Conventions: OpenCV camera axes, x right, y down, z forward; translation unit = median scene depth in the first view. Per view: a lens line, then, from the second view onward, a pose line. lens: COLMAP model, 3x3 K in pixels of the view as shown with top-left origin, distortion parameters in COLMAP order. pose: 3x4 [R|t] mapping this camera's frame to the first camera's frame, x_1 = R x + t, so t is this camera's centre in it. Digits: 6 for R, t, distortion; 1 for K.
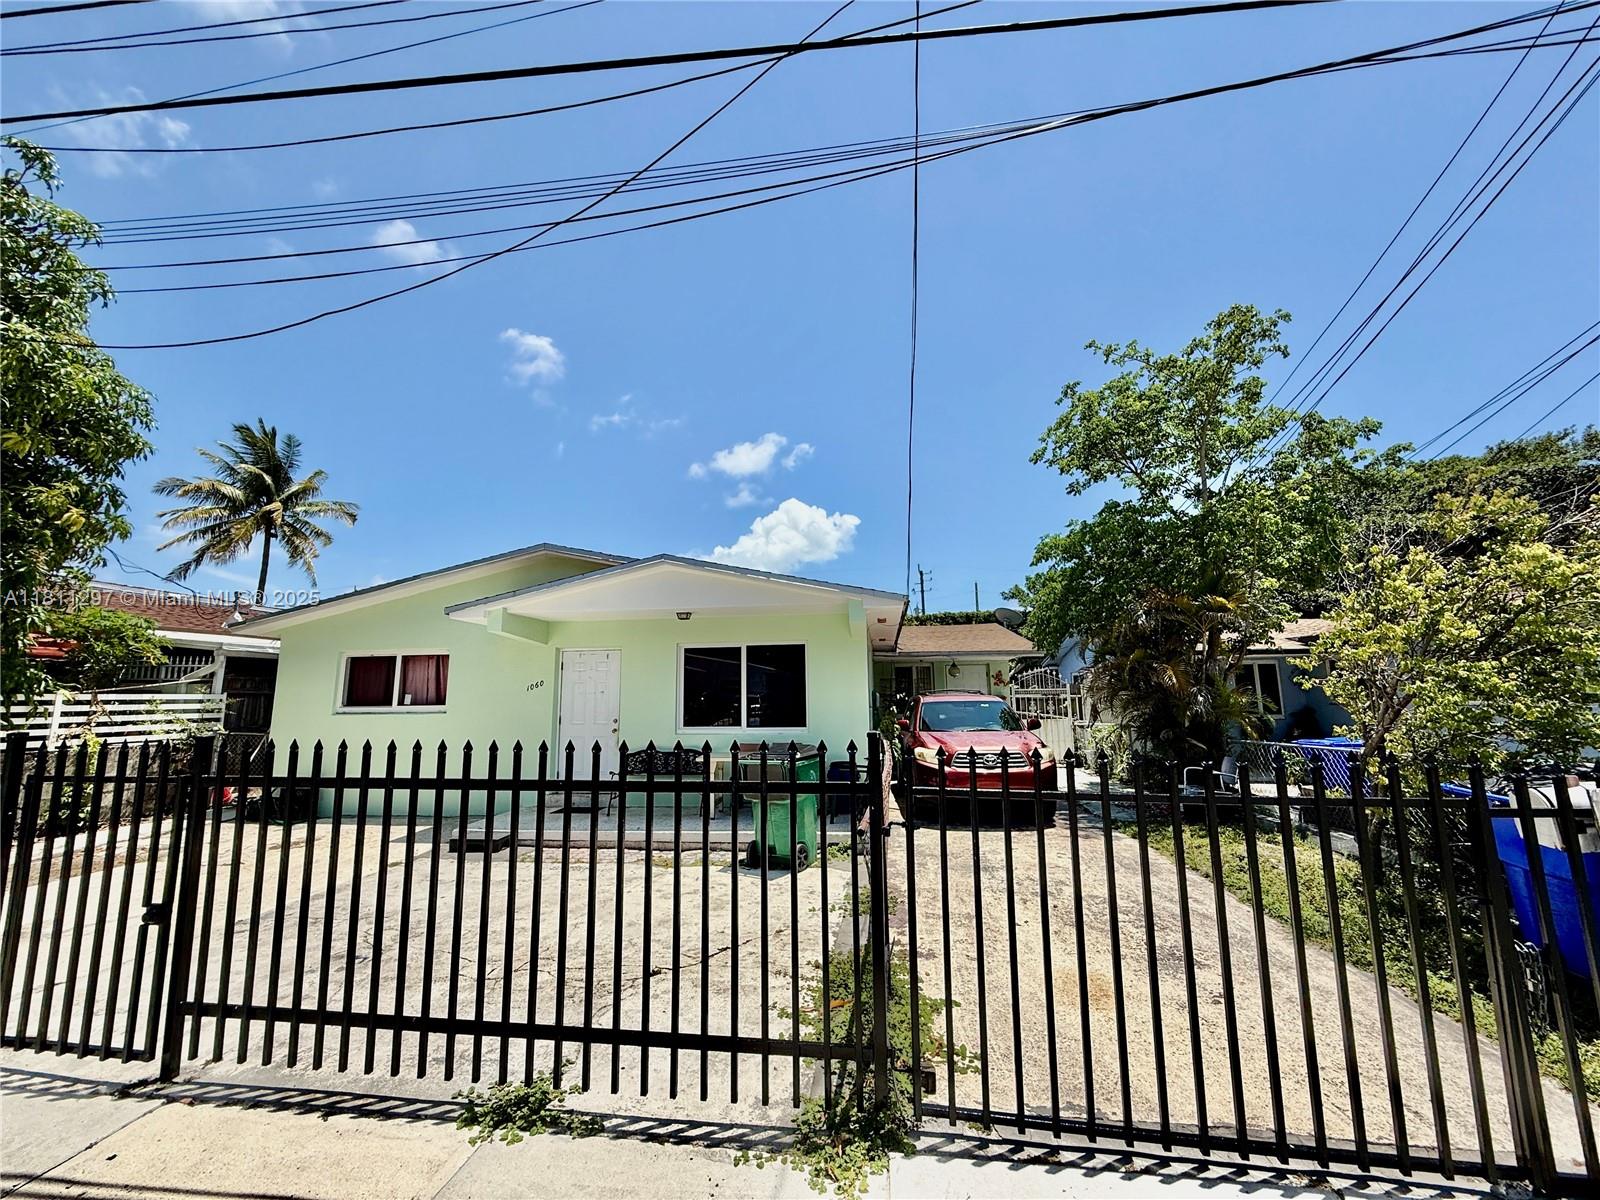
lens RADIAL K [[639.0, 0, 794.0], [0, 639.0, 602.3], [0, 0, 1]] dist [0.000617, -0.000135]
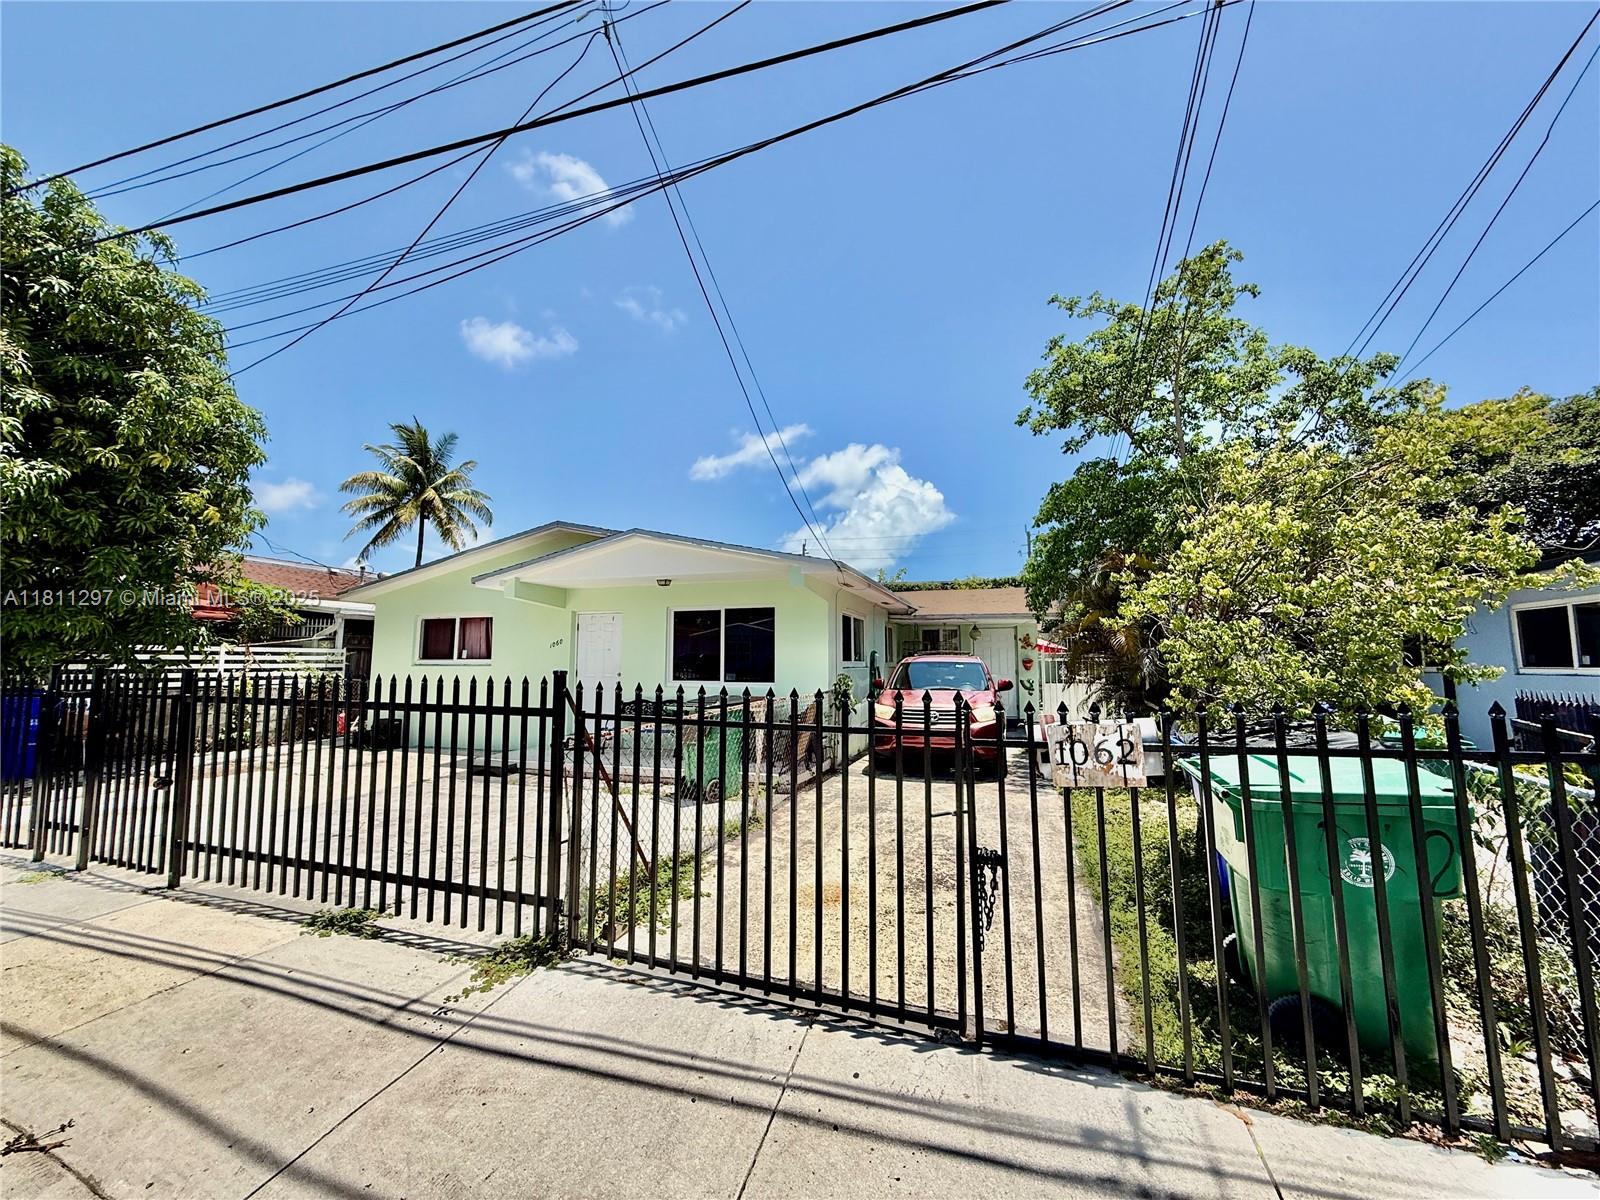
lens RADIAL K [[639.0, 0, 791.9], [0, 639.0, 602.4], [0, 0, 1]] dist [0.000617, -0.000135]
pose [[0.980212, -0.004988, -0.197888, 0.268657], [0.015718, 0.998487, 0.052687, 0.000239], [0.197326, -0.054755, 0.978808, -0.059462]]
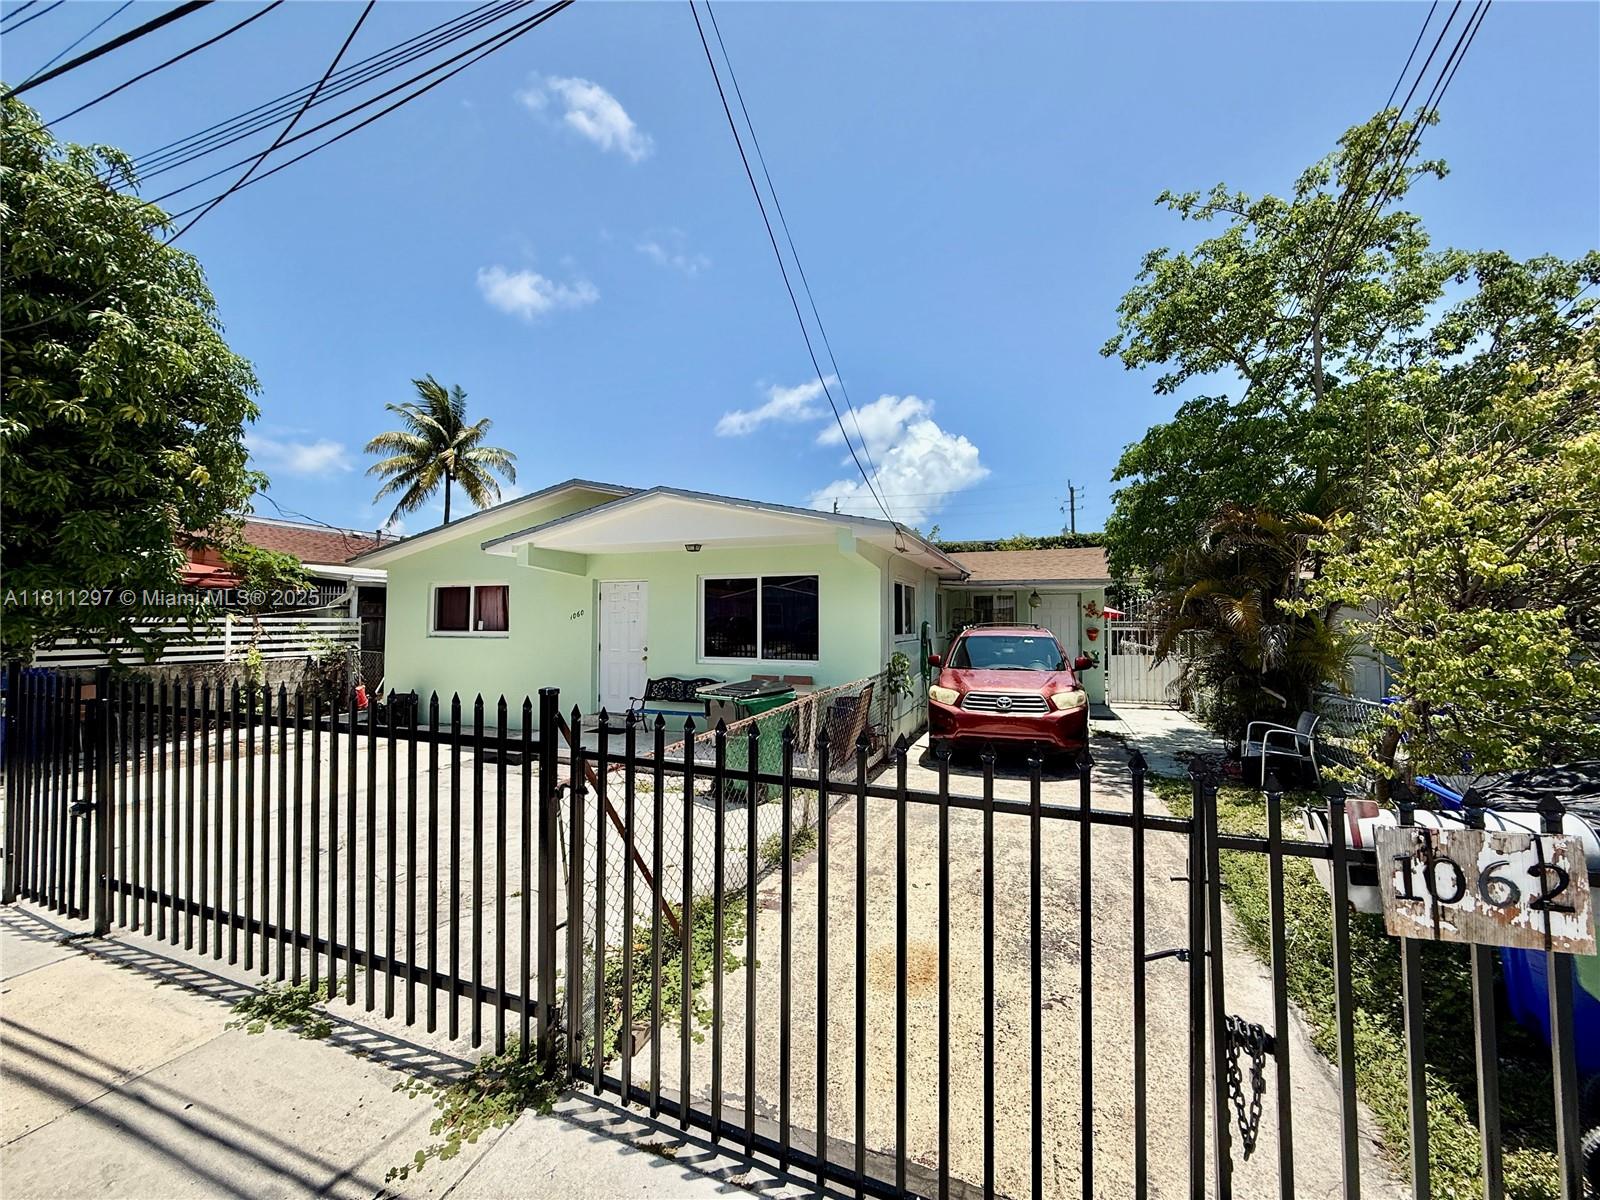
lens RADIAL K [[639.0, 0, 790.9], [0, 639.0, 602.1], [0, 0, 1]] dist [0.000617, -0.000135]
pose [[0.970248, 0.006369, -0.242029, 0.215548], [0.022261, 0.993073, 0.115374, -0.006191], [0.241087, -0.117329, 0.963385, 0.065703]]
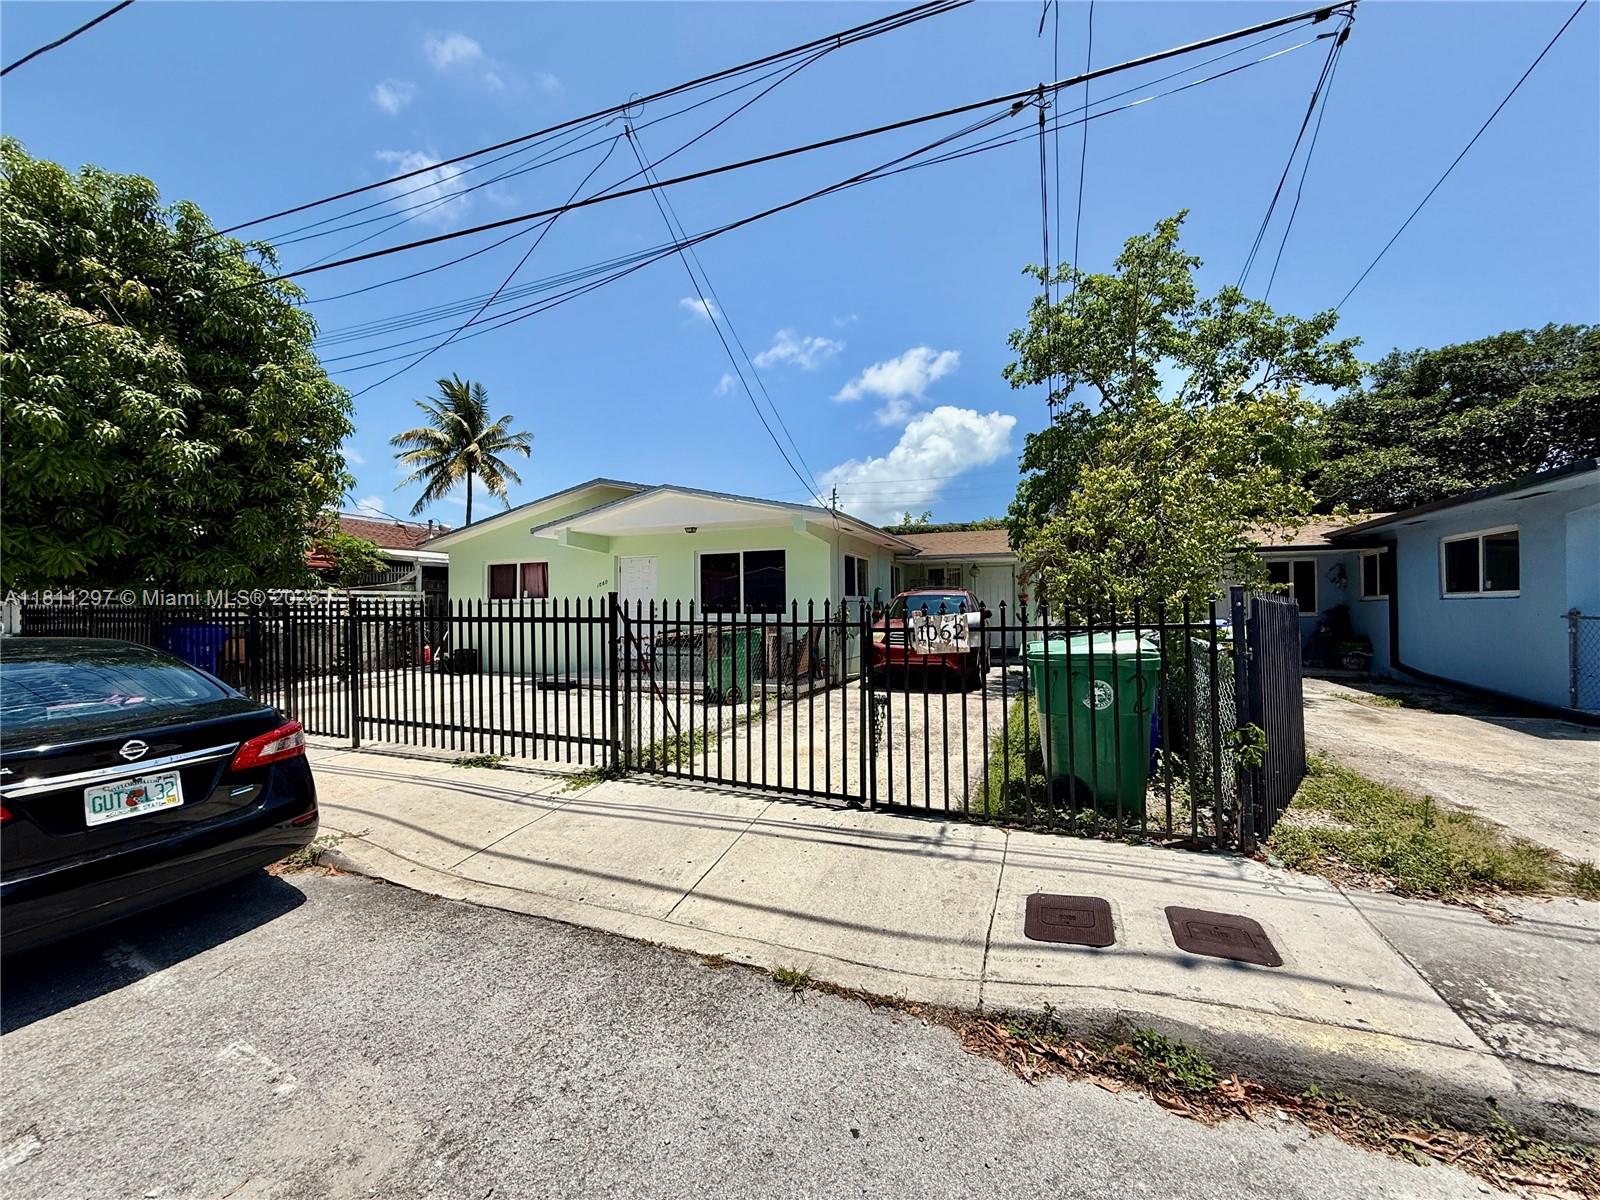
lens RADIAL K [[639.0, 0, 790.1], [0, 639.0, 602.2], [0, 0, 1]] dist [0.000617, -0.000135]
pose [[0.966799, 0.002173, -0.255528, 0.361680], [0.033961, 0.990001, 0.136913, -0.004987], [0.253271, -0.141045, 0.957058, -0.233294]]
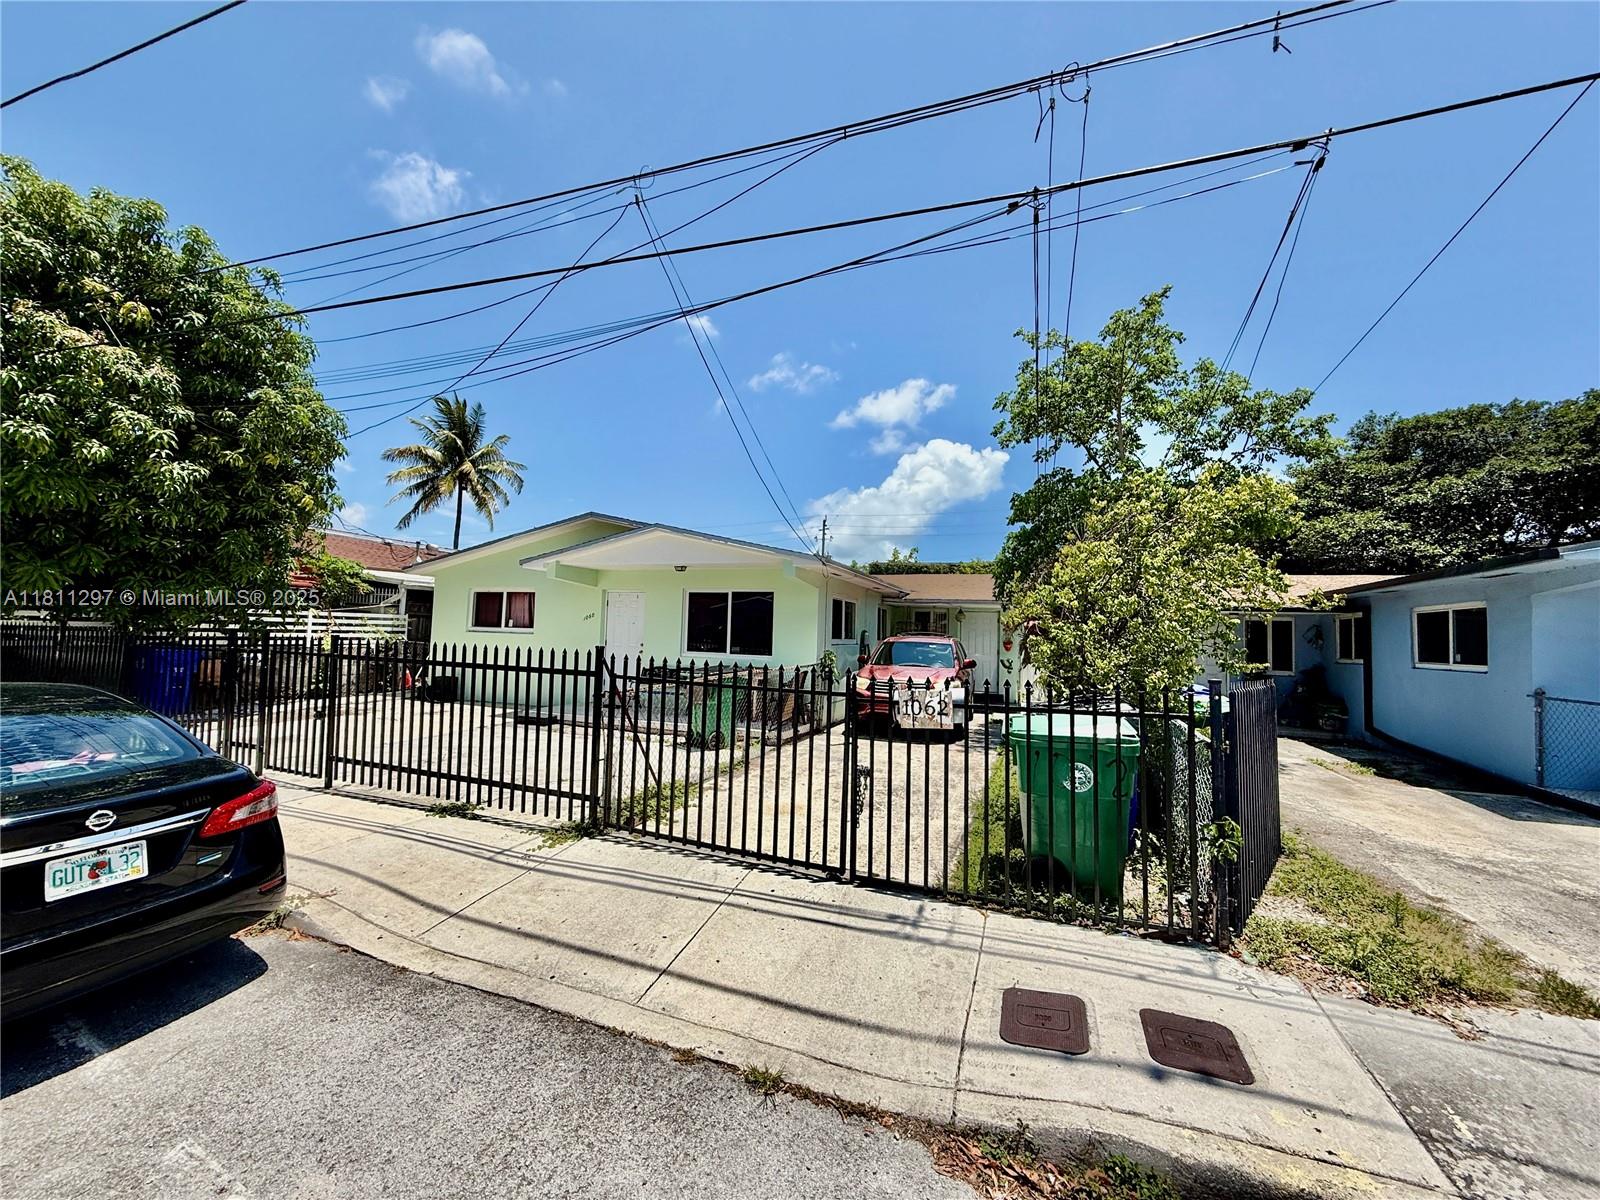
lens RADIAL K [[639.0, 0, 790.5], [0, 639.0, 601.5], [0, 0, 1]] dist [0.000617, -0.000135]
pose [[0.971371, 0.029786, -0.235693, 0.361099], [-0.007299, 0.995382, 0.095714, -0.038847], [0.237455, -0.091253, 0.967103, -0.233426]]
